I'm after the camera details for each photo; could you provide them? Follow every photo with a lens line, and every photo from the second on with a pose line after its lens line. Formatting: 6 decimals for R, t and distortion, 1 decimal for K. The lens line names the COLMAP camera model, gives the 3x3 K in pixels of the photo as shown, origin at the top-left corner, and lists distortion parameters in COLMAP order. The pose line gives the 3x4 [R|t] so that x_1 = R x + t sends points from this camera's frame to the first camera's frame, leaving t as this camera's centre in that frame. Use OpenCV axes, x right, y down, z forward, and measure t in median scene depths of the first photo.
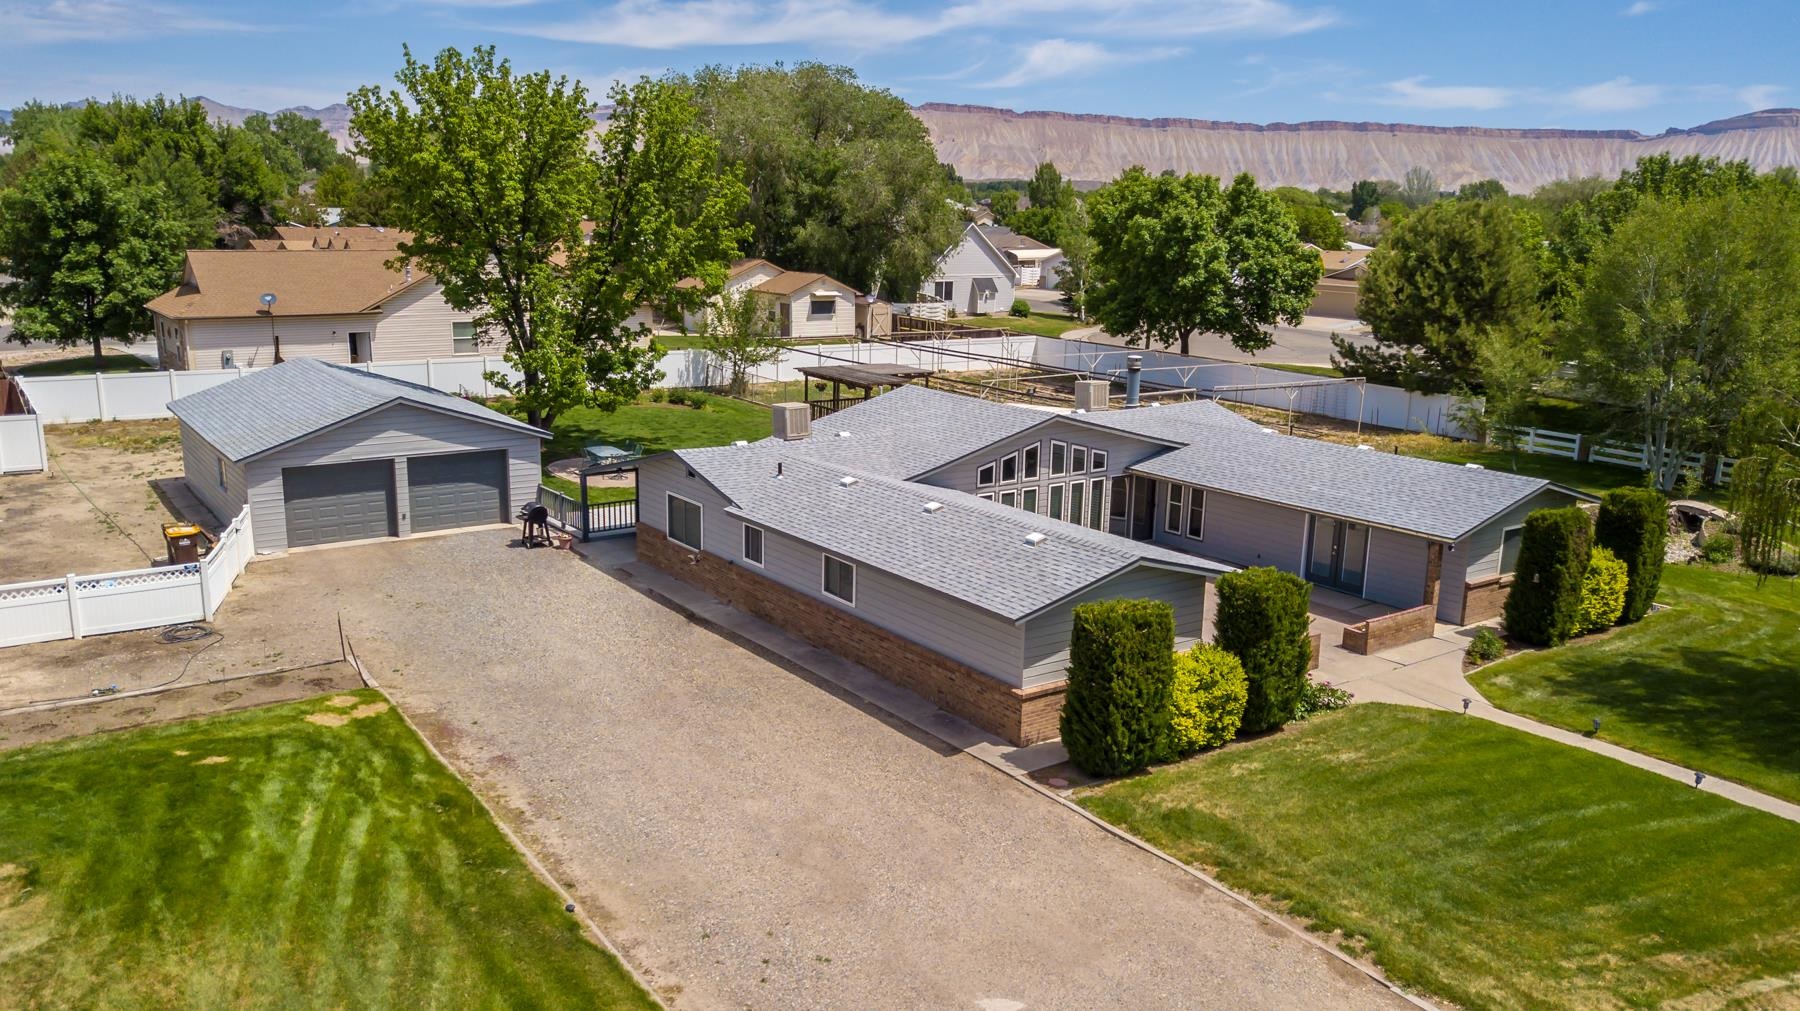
lens RADIAL K [[1377.2, 0, 910.6], [0, 1377.2, 518.6], [0, 0, 1]] dist [0.002118, -0.000335]
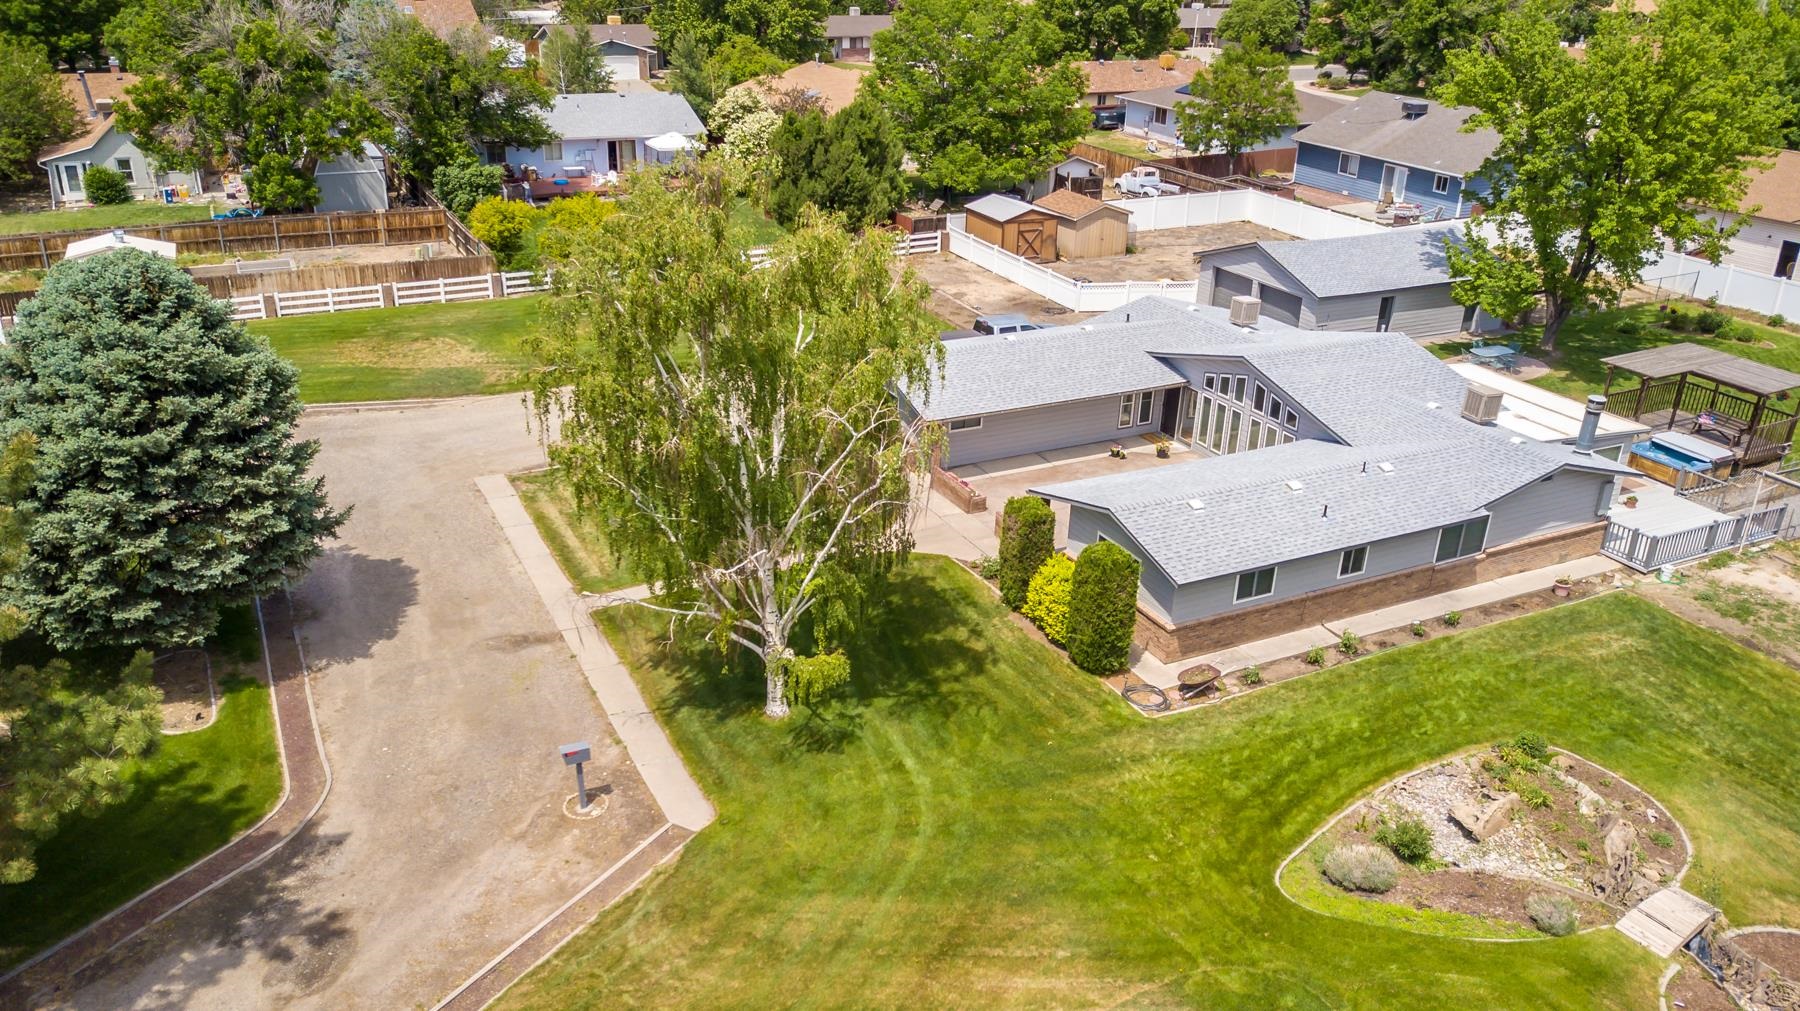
lens RADIAL K [[1377.2, 0, 910.6], [0, 1377.2, 518.6], [0, 0, 1]] dist [0.002118, -0.000335]
pose [[-0.157295, 0.376596, -0.912926, 1.311649], [-0.243655, 0.881055, 0.405430, -0.365952], [0.957022, 0.286211, -0.046826, 0.819343]]
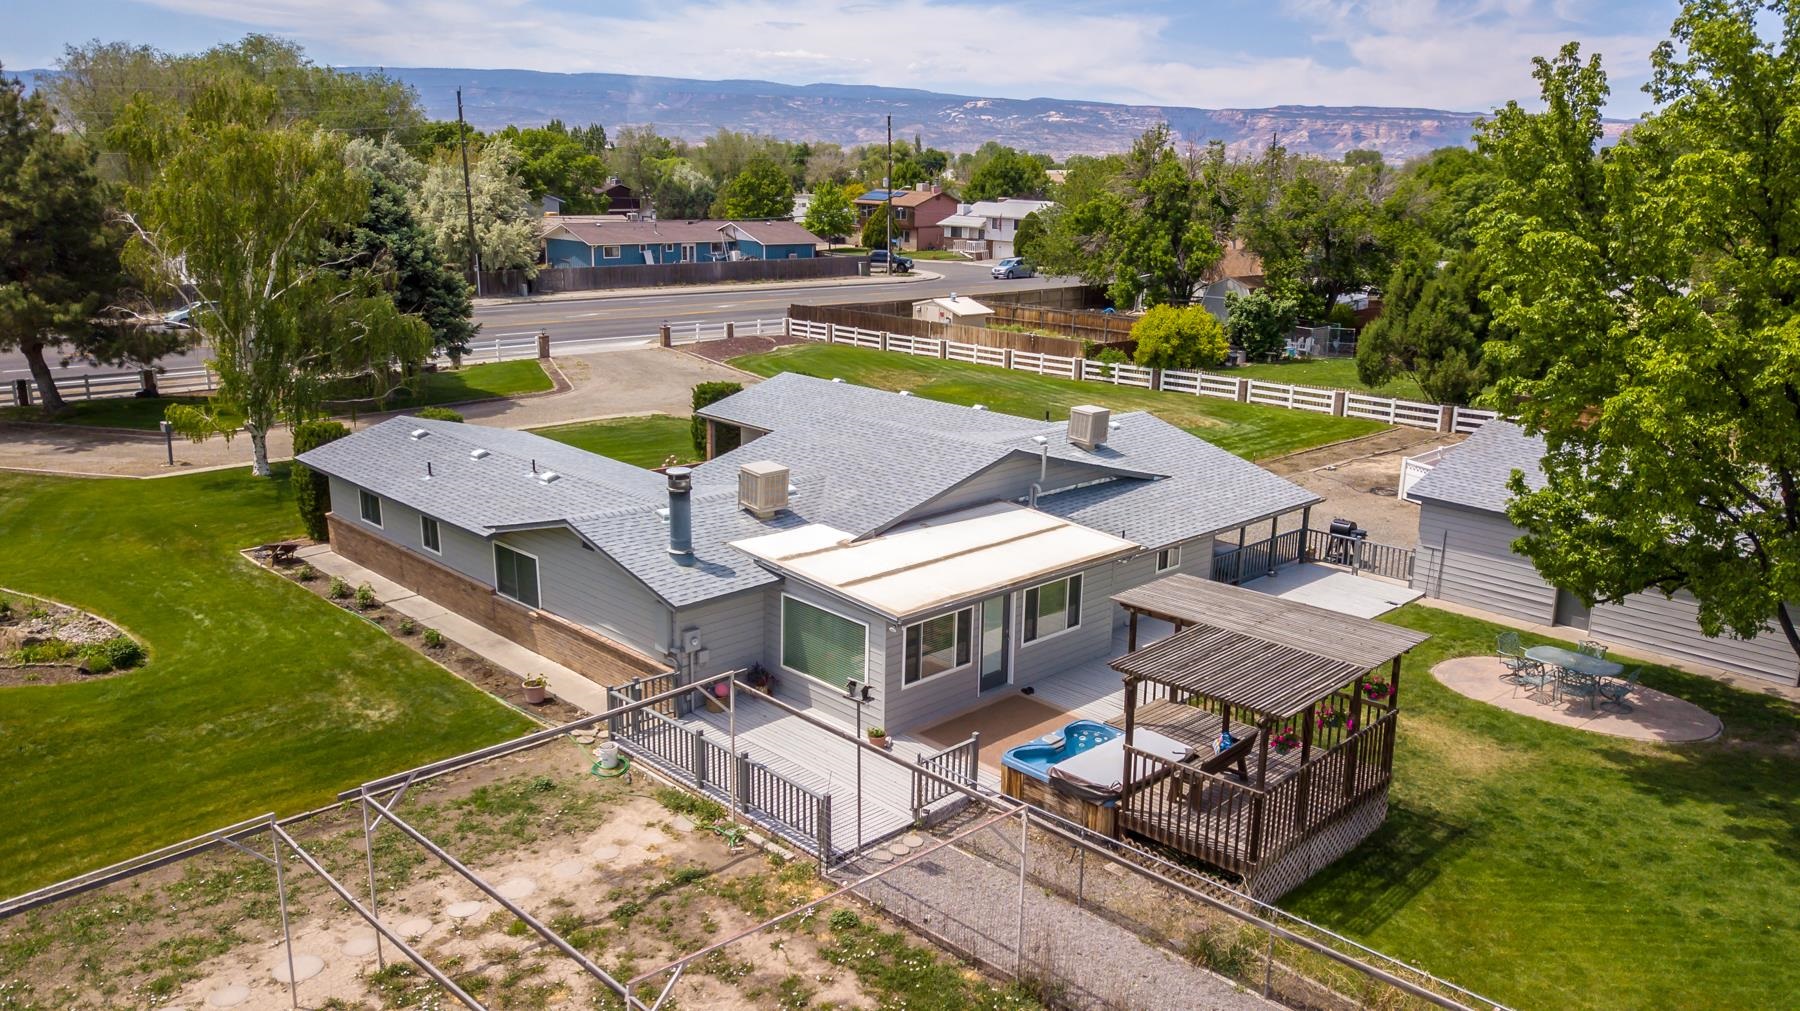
lens RADIAL K [[1377.2, 0, 910.6], [0, 1377.2, 518.6], [0, 0, 1]] dist [0.002118, -0.000335]
pose [[-0.987518, -0.006632, -0.157364, 0.200556], [-0.077311, 0.890881, 0.447609, -0.451023], [0.137224, 0.454188, -0.880274, 1.916818]]
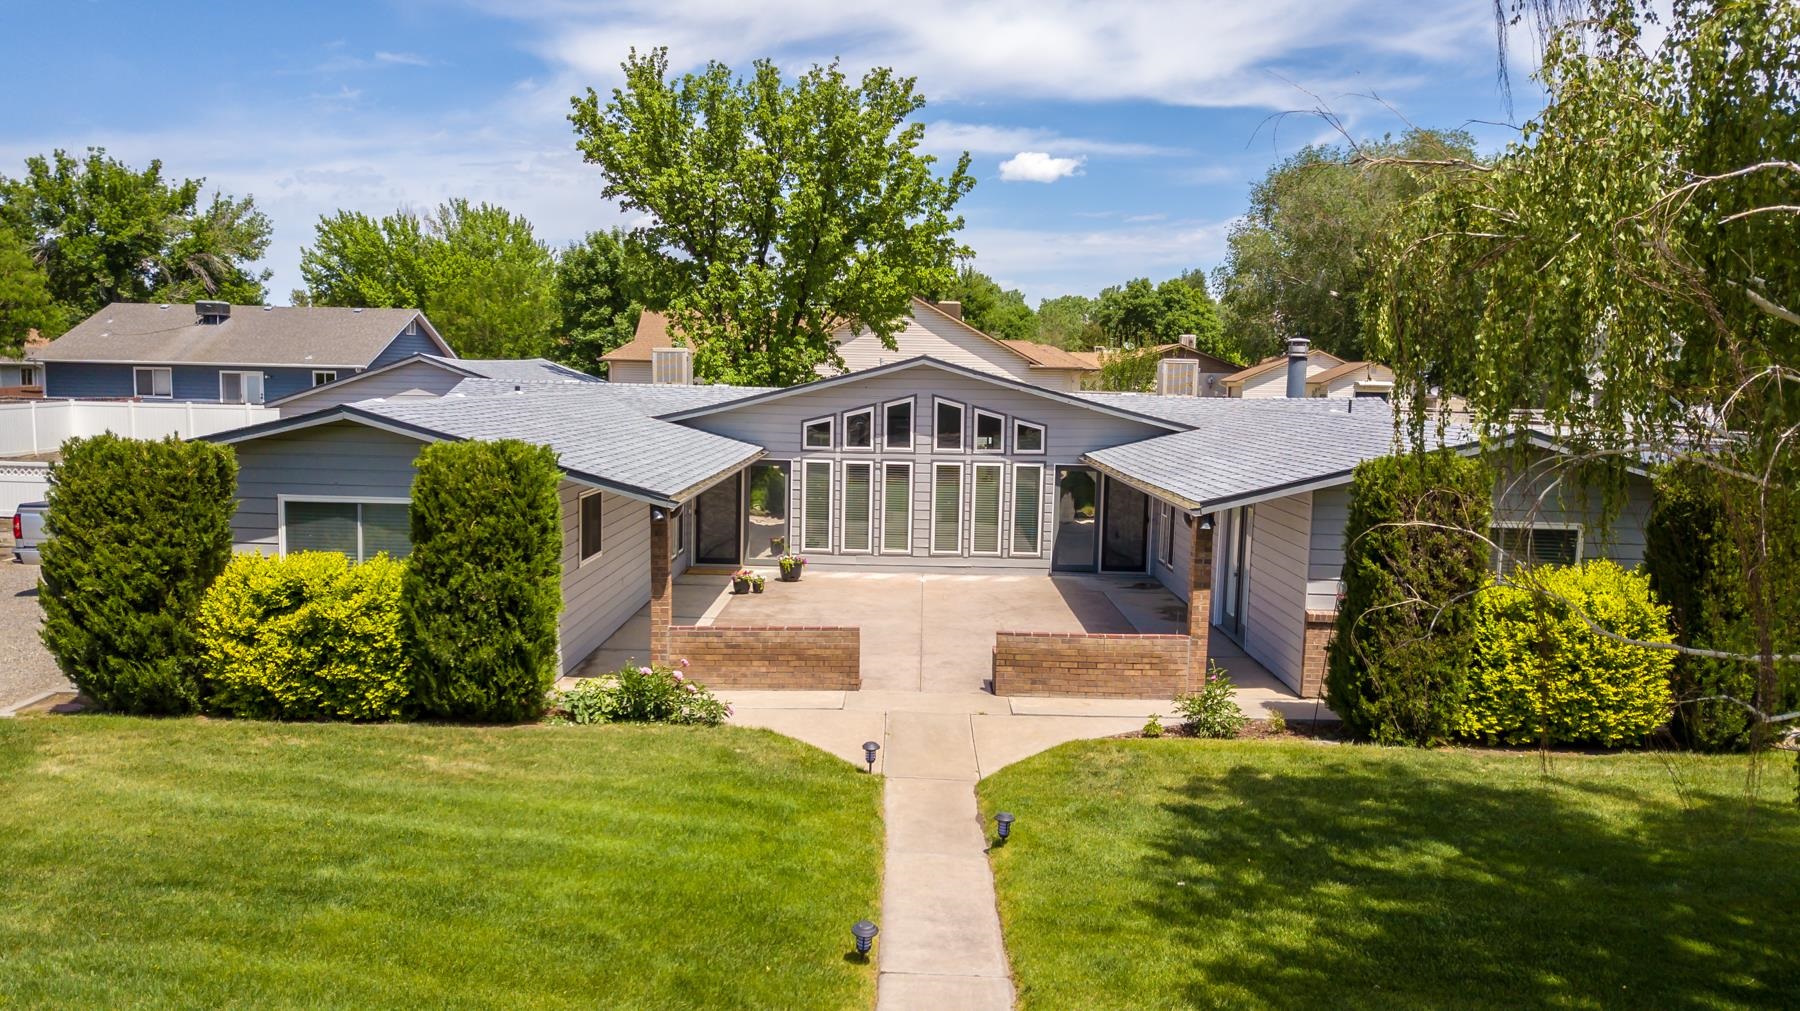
lens RADIAL K [[1377.2, 0, 910.6], [0, 1377.2, 518.6], [0, 0, 1]] dist [0.002118, -0.000335]
pose [[0.806580, 0.058311, -0.588242, 0.522169], [-0.133361, 0.987417, -0.084981, 0.067460], [0.575885, 0.146993, 0.804208, 0.443987]]
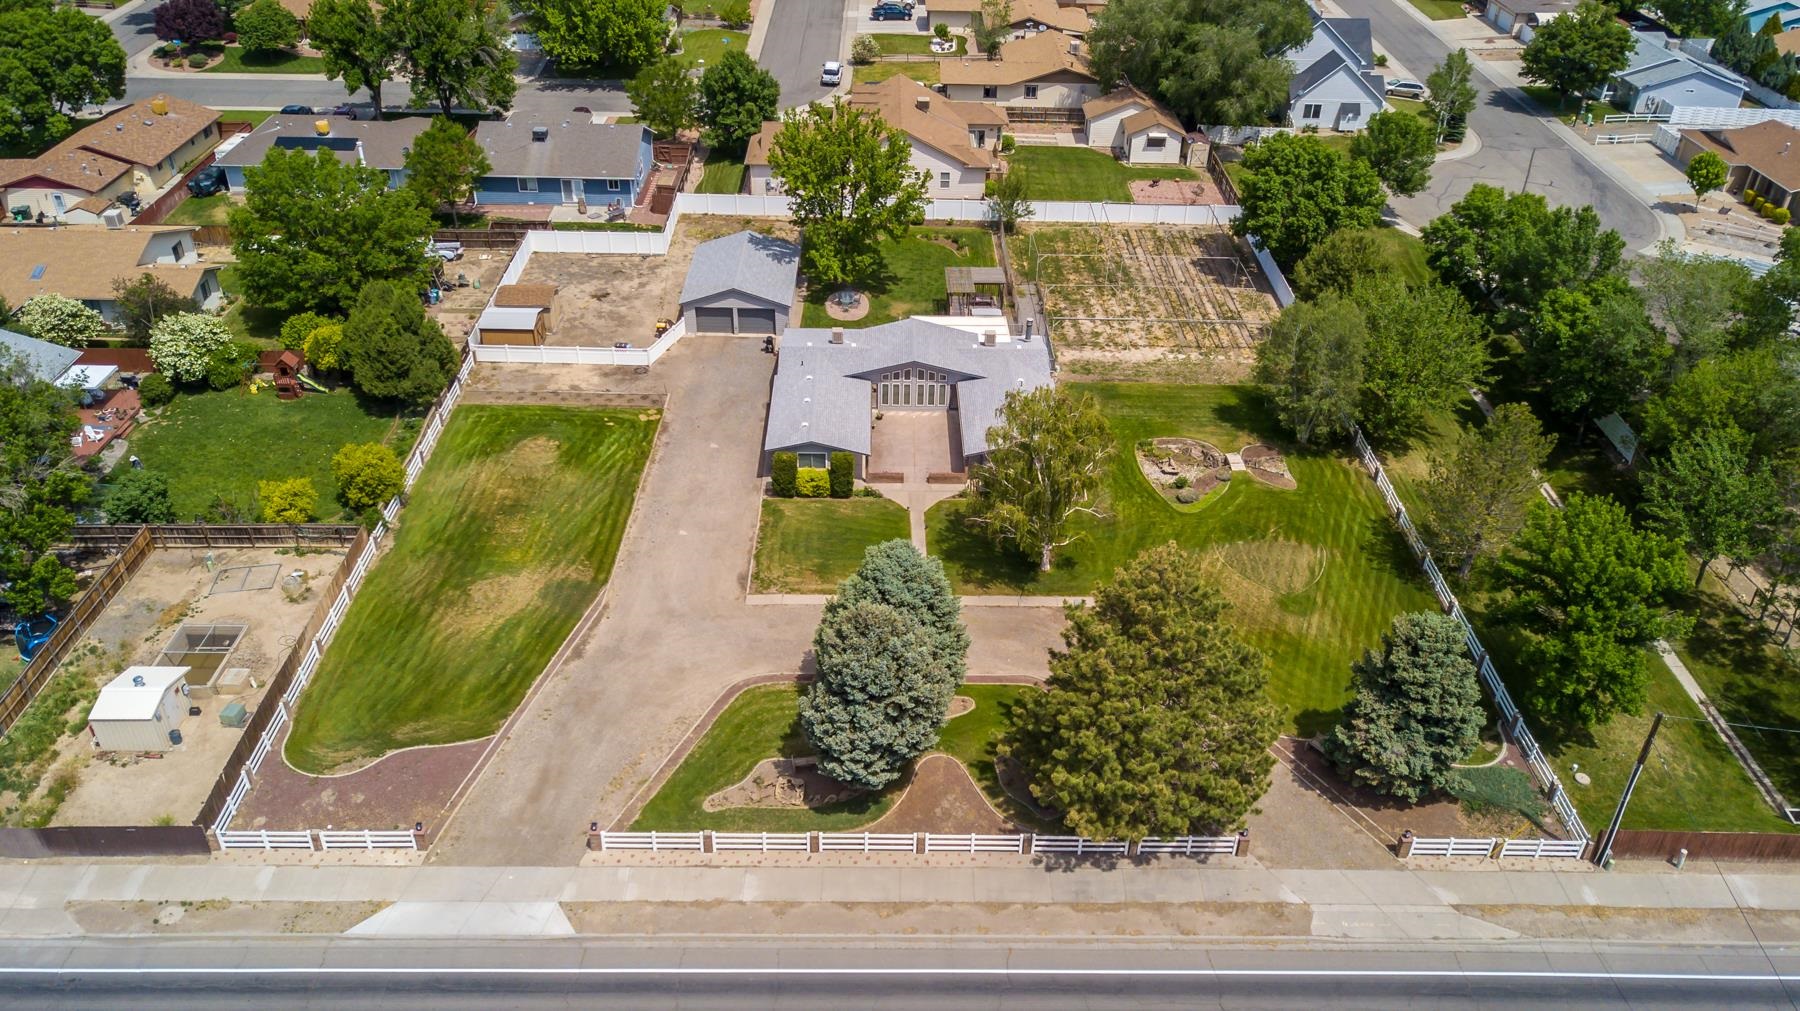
lens RADIAL K [[1377.2, 0, 910.6], [0, 1377.2, 518.6], [0, 0, 1]] dist [0.002118, -0.000335]
pose [[0.817211, 0.315407, -0.482374, 1.464311], [-0.131838, 0.917074, 0.376290, -0.784308], [0.561057, -0.243913, 0.791025, -1.151964]]
